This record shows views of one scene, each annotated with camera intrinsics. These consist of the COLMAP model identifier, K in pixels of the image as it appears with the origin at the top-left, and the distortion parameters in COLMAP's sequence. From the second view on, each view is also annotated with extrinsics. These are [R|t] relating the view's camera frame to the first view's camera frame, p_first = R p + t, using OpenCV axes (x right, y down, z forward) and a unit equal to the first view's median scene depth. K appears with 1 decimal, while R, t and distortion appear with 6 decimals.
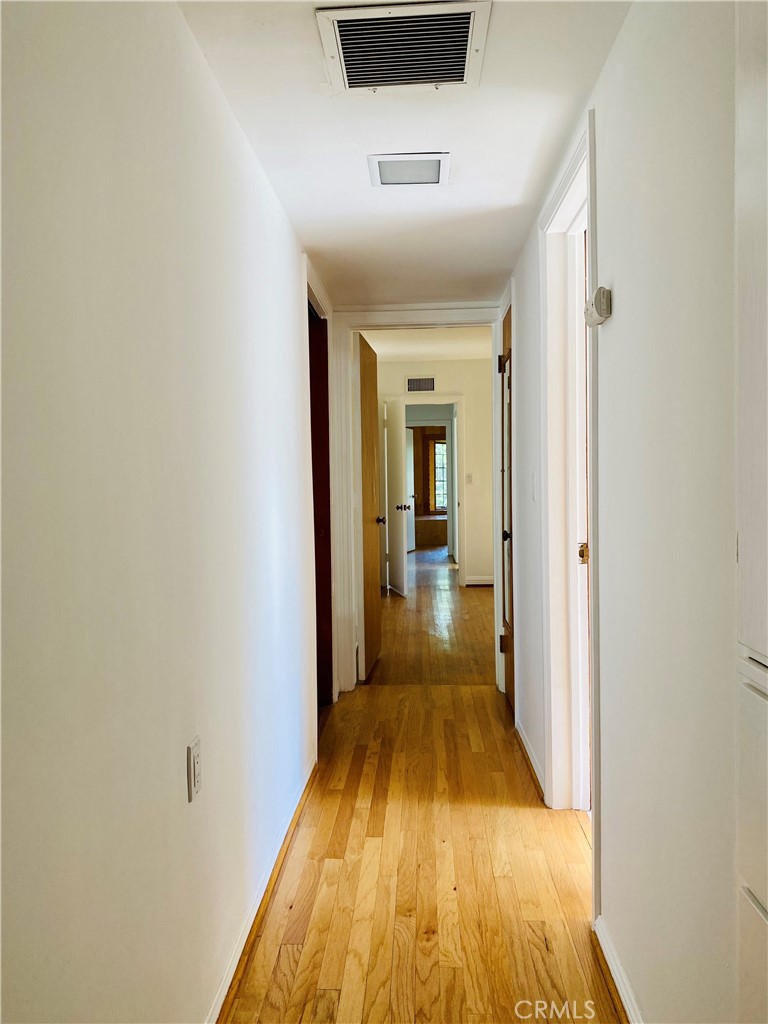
lens RADIAL K [[774.4, 0, 381.0], [0, 774.4, 511.9], [0, 0, 1]] dist [0.013453, -0.018909]
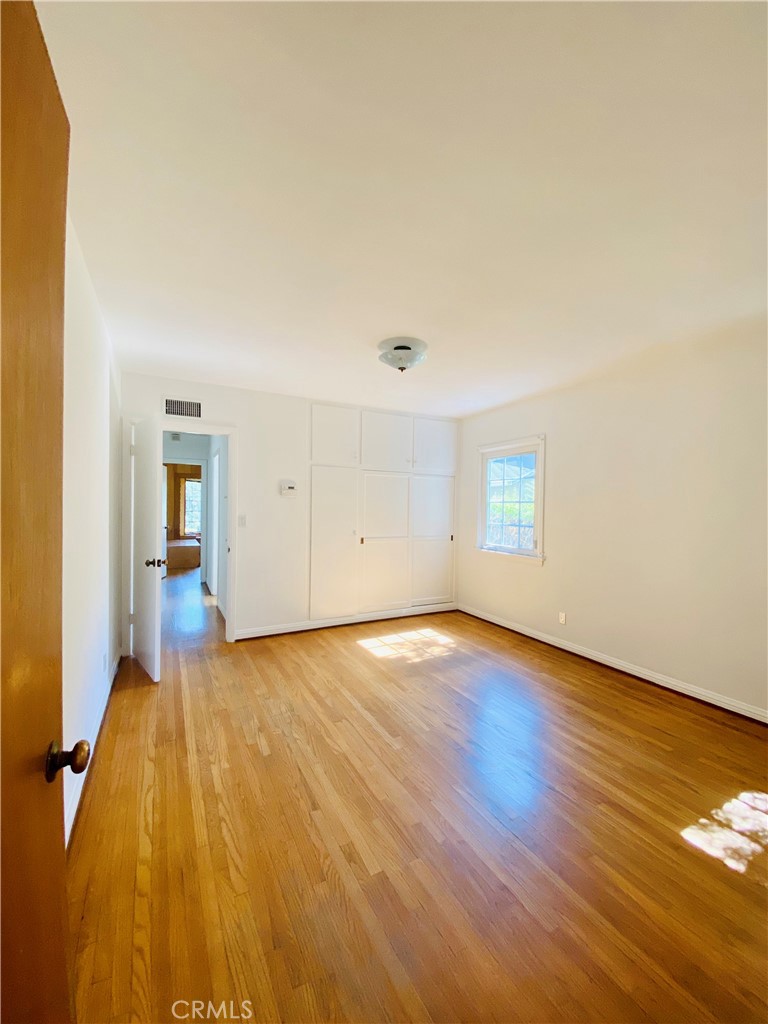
lens RADIAL K [[416.4, 0, 400.3], [0, 416.4, 517.4], [0, 0, 1]] dist [0.003976, -0.010280]
pose [[0.845672, 0.019689, 0.533340, 0.008148], [-0.010906, 0.999748, -0.019615, -0.027551], [-0.533592, 0.010771, 0.845674, 0.344319]]
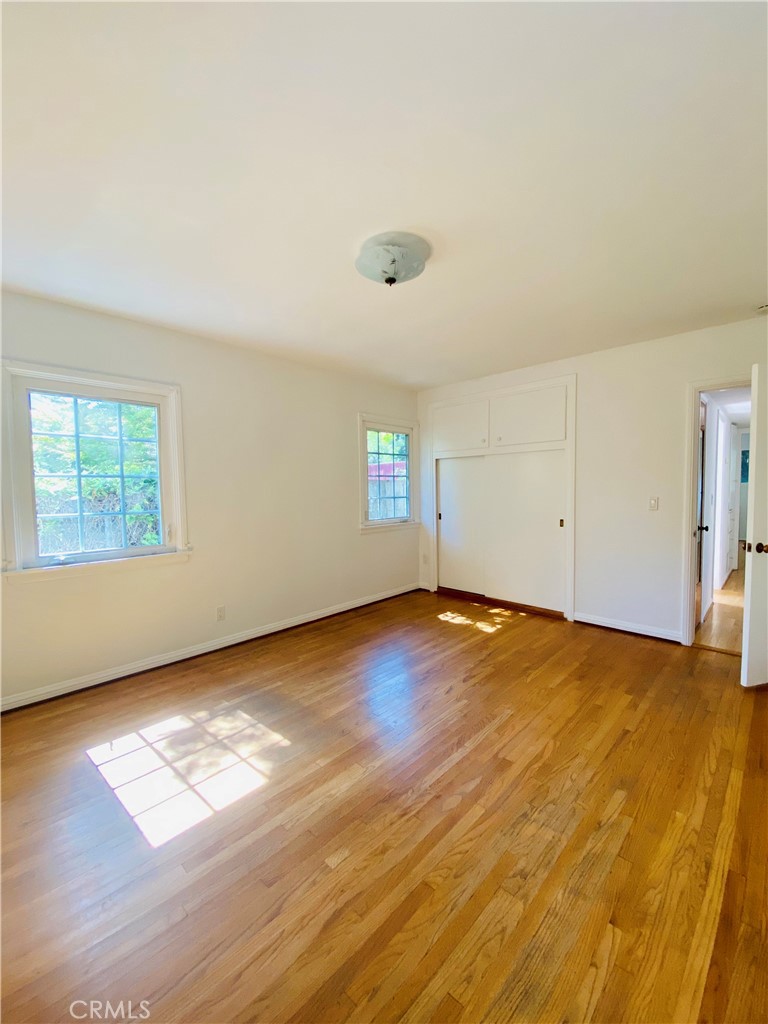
lens RADIAL K [[416.4, 0, 384.2], [0, 416.4, 510.5], [0, 0, 1]] dist [0.003976, -0.010280]
pose [[-0.752573, -0.009161, 0.658445, 0.030276], [0.061156, 0.994610, 0.083737, -0.043915], [-0.655663, 0.103286, -0.747956, 0.758536]]
